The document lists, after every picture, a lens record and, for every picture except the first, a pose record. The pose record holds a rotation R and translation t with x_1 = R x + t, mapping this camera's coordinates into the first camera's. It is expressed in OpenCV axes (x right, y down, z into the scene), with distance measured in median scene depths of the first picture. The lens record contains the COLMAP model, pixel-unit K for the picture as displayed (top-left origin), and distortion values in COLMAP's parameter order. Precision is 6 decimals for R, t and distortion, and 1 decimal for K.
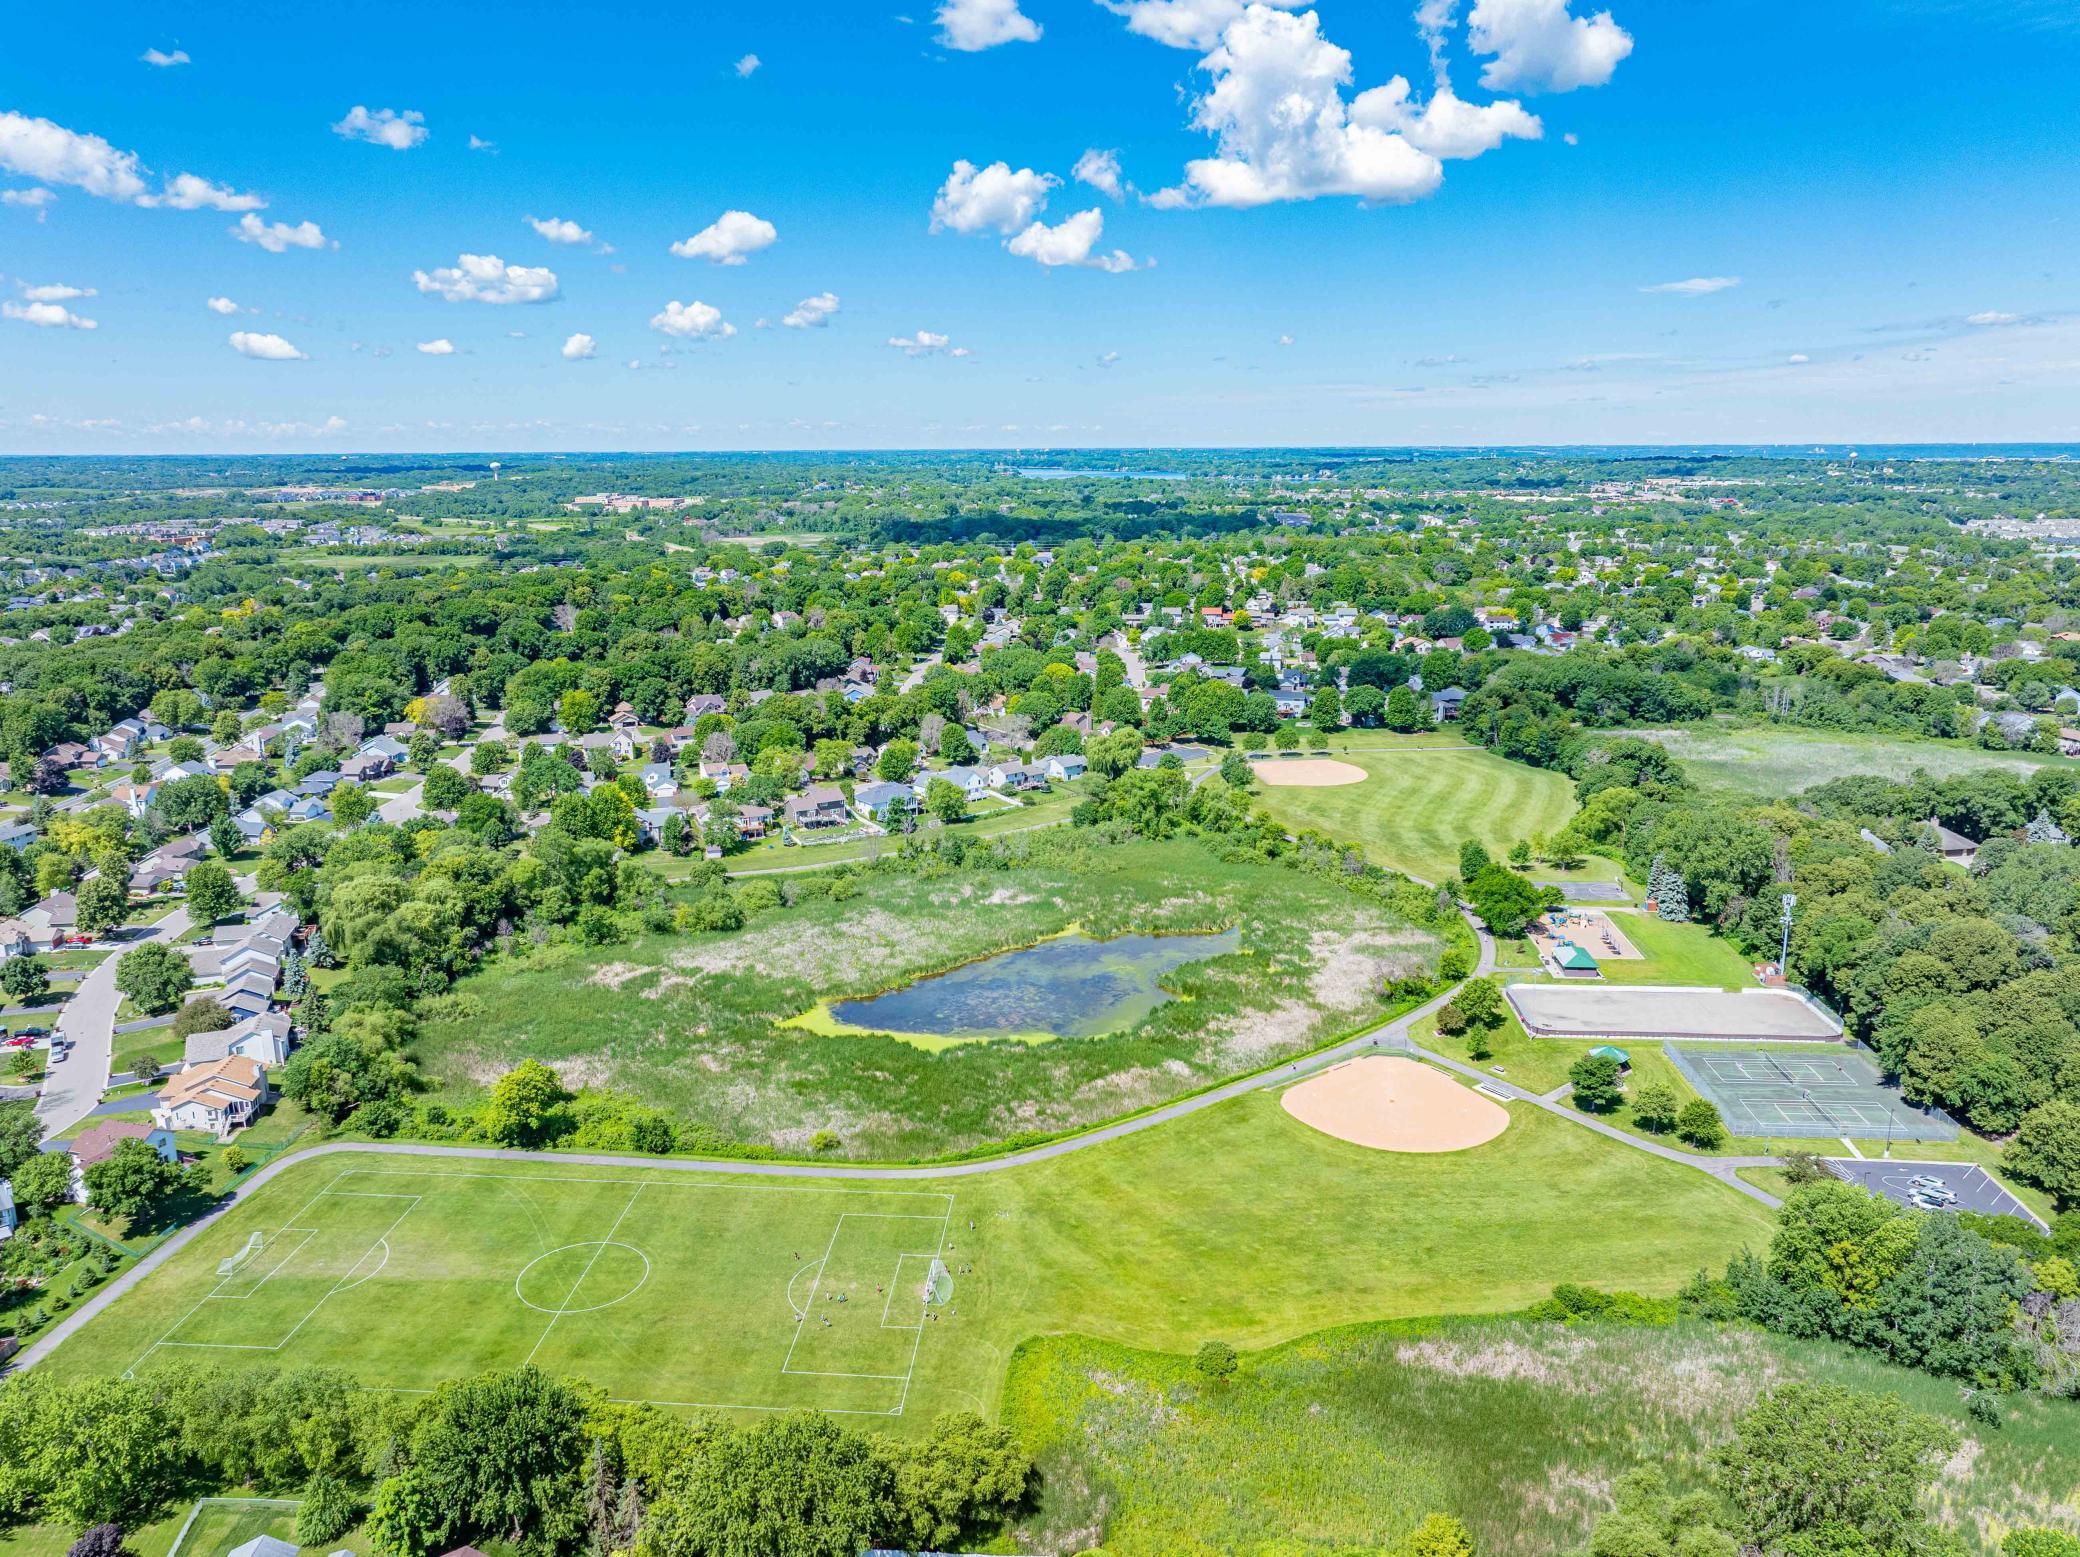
lens RADIAL K [[1465.8, 0, 1036.9], [0, 1465.8, 778.7], [0, 0, 1]] dist [-0.019917, 0.019223]
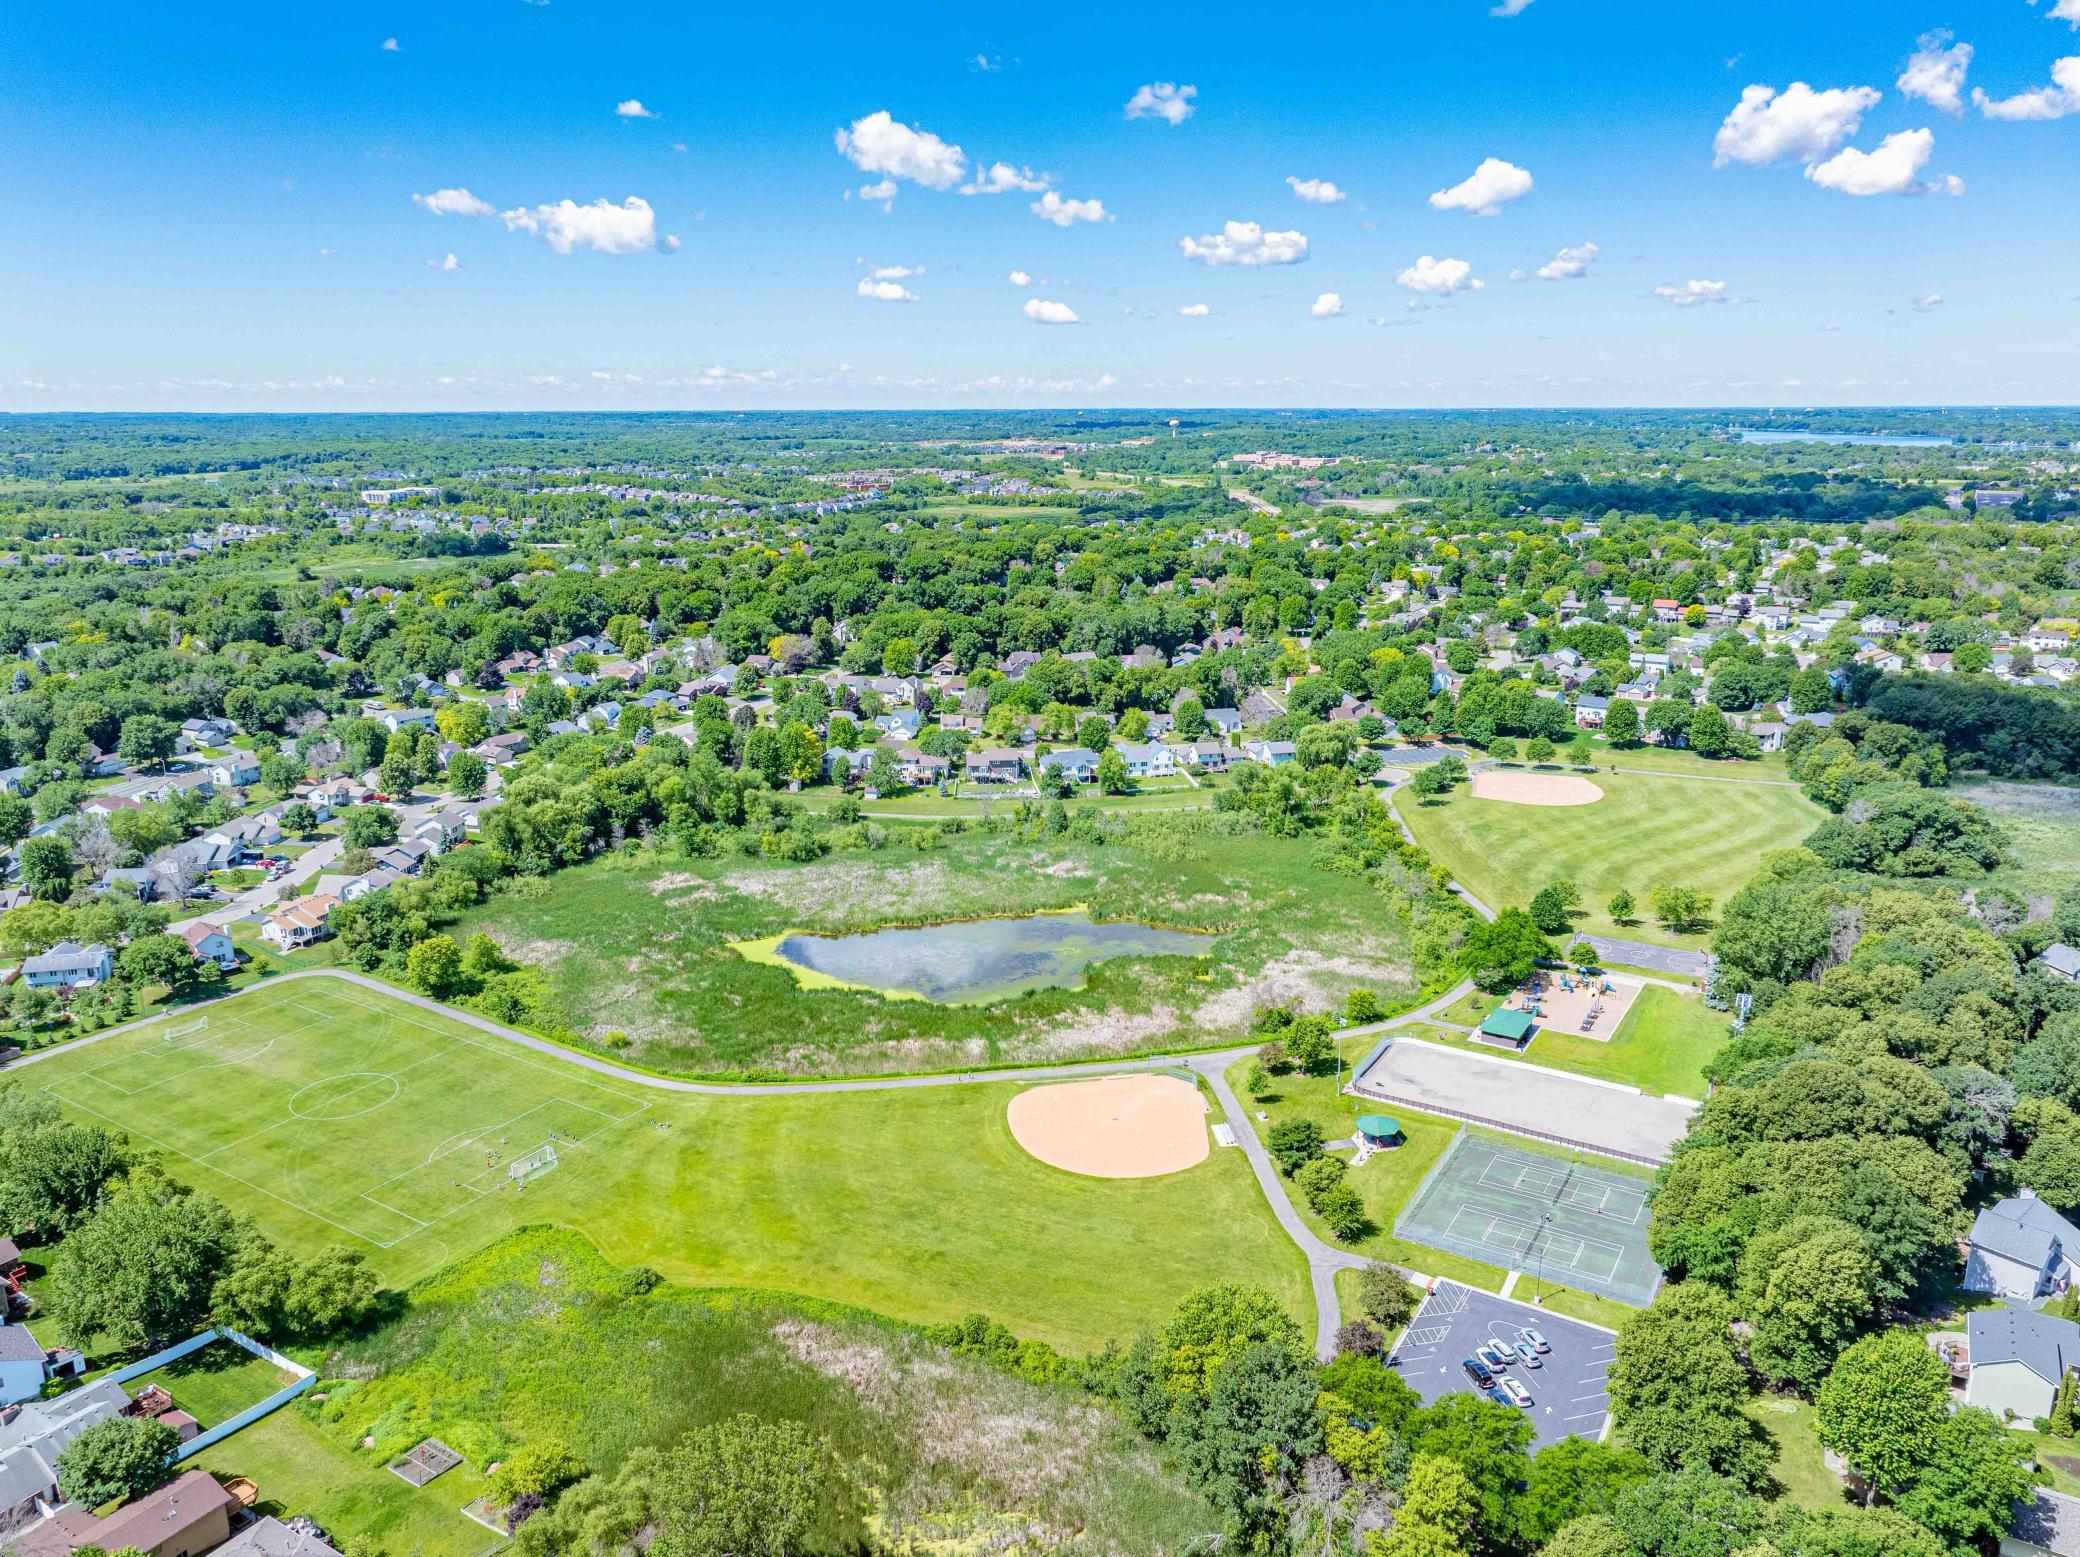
lens RADIAL K [[1465.8, 0, 1036.9], [0, 1465.8, 778.7], [0, 0, 1]] dist [-0.019917, 0.019223]
pose [[0.886525, 0.114942, -0.448176, 0.290670], [-0.102559, 0.993372, 0.051898, -0.023404], [0.451171, -0.000045, 0.892437, 0.053055]]
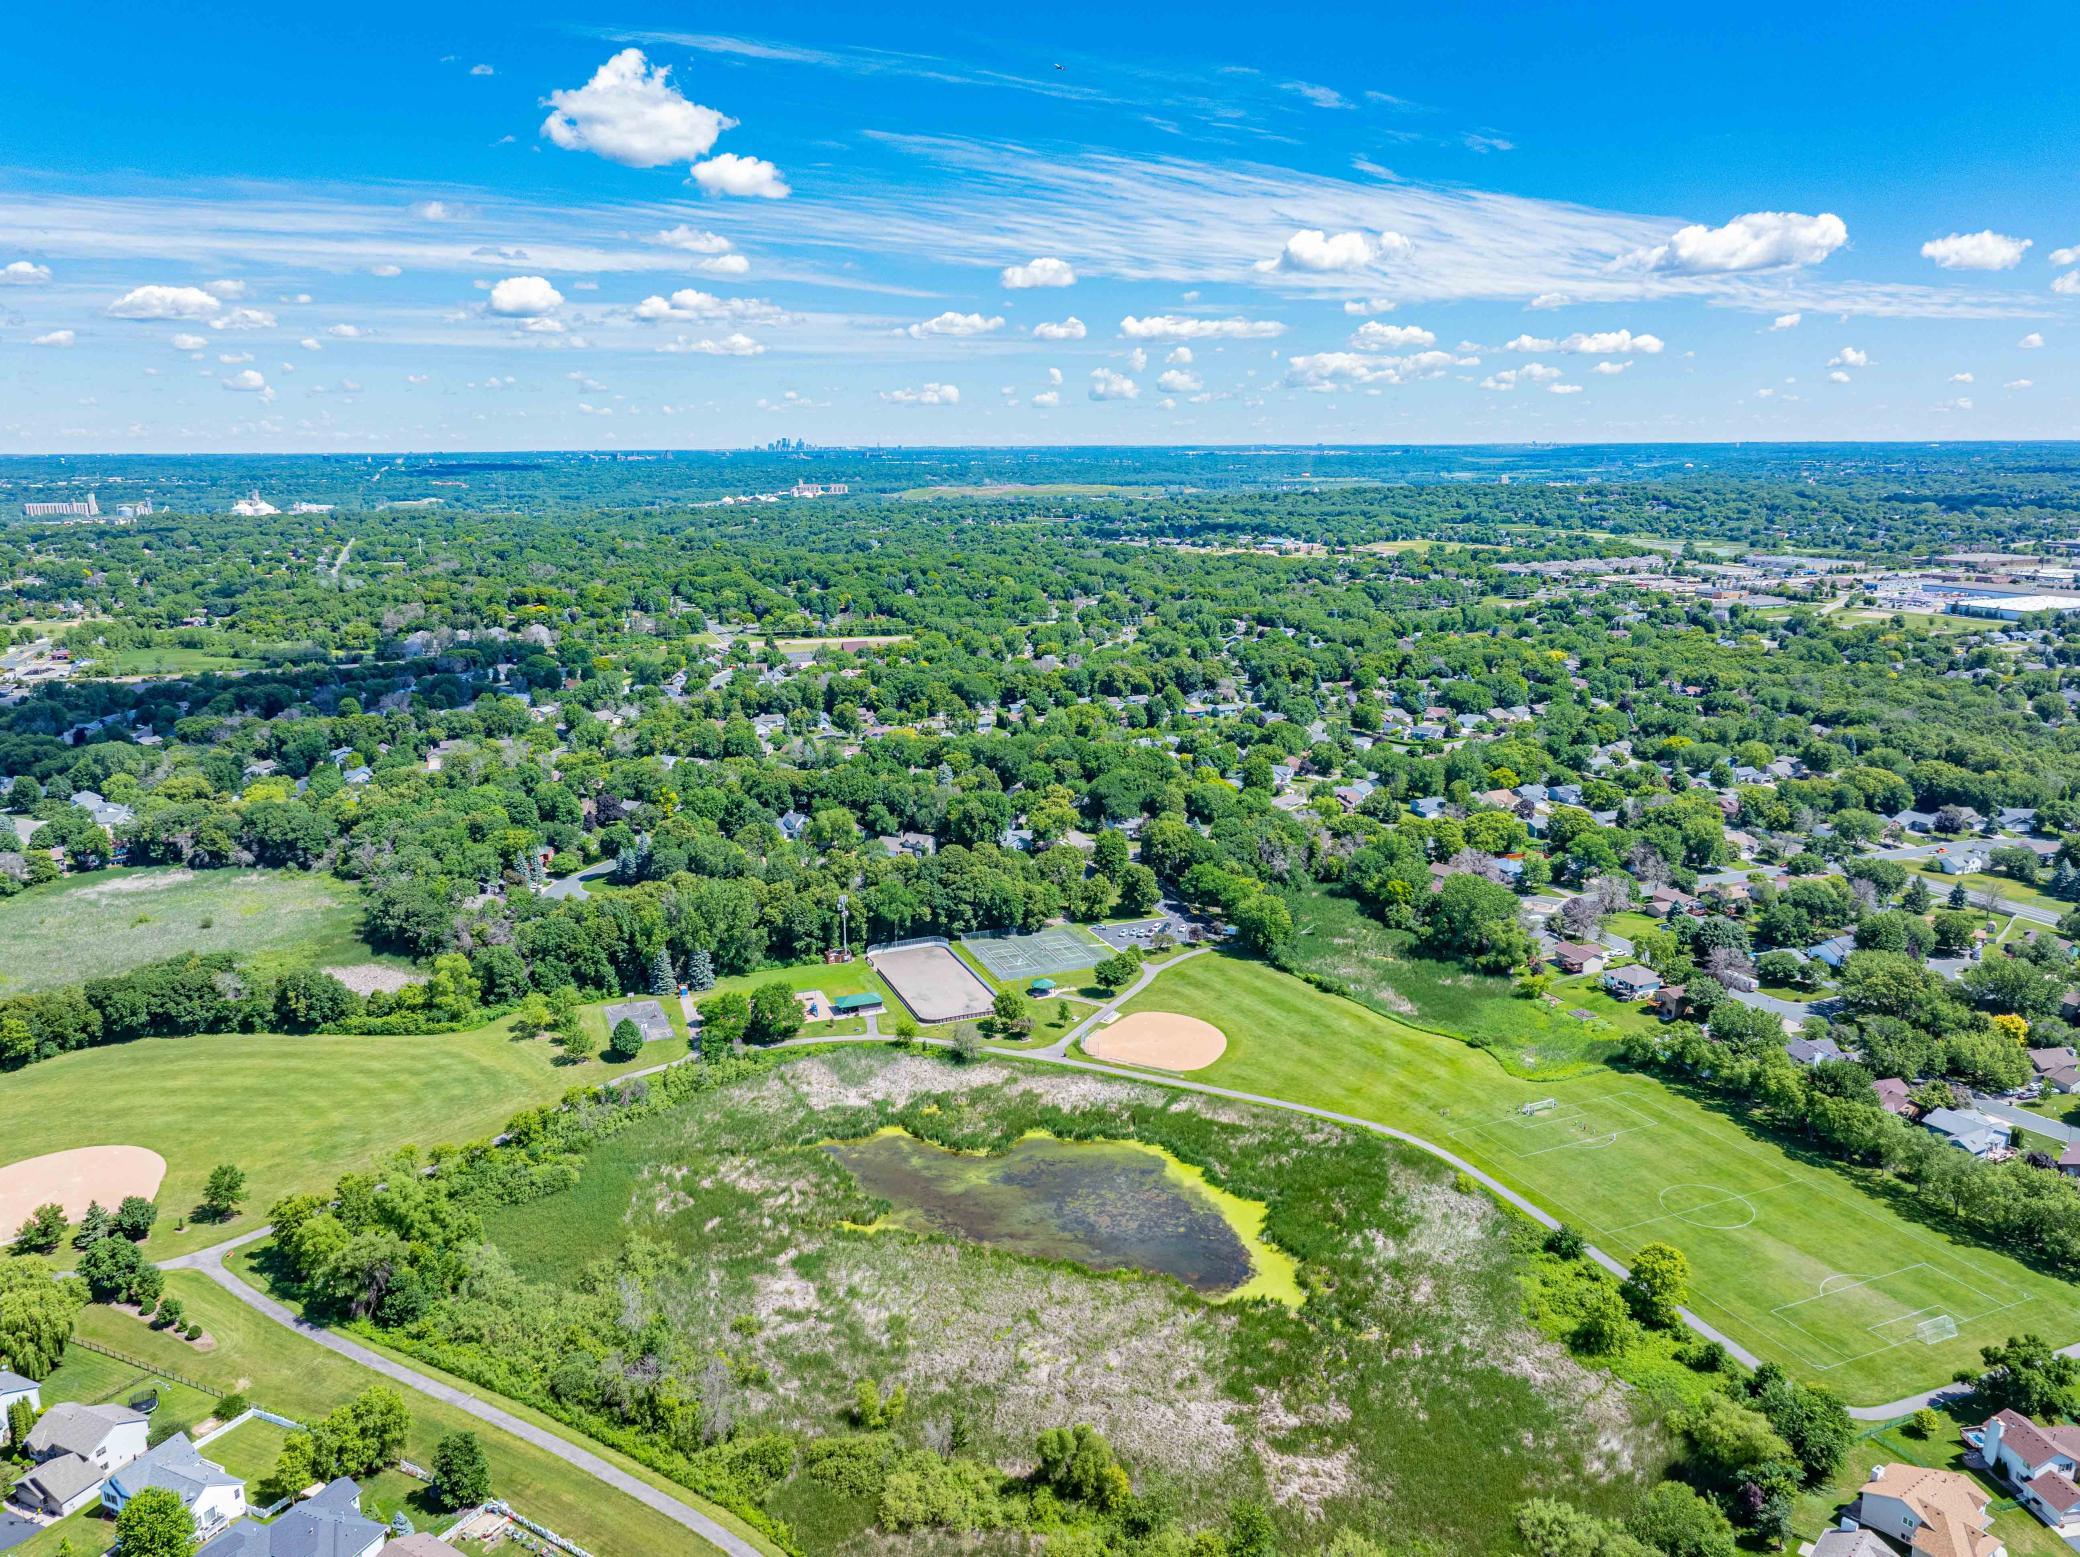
lens RADIAL K [[1492.9, 0, 1034.5], [0, 1492.9, 780.6], [0, 0, 1]] dist [-0.014171, 0.002157]
pose [[-0.446349, -0.196324, 0.873057, -0.464860], [0.202021, 0.928342, 0.312039, -0.249713], [-0.871757, 0.315654, -0.374703, 0.762824]]
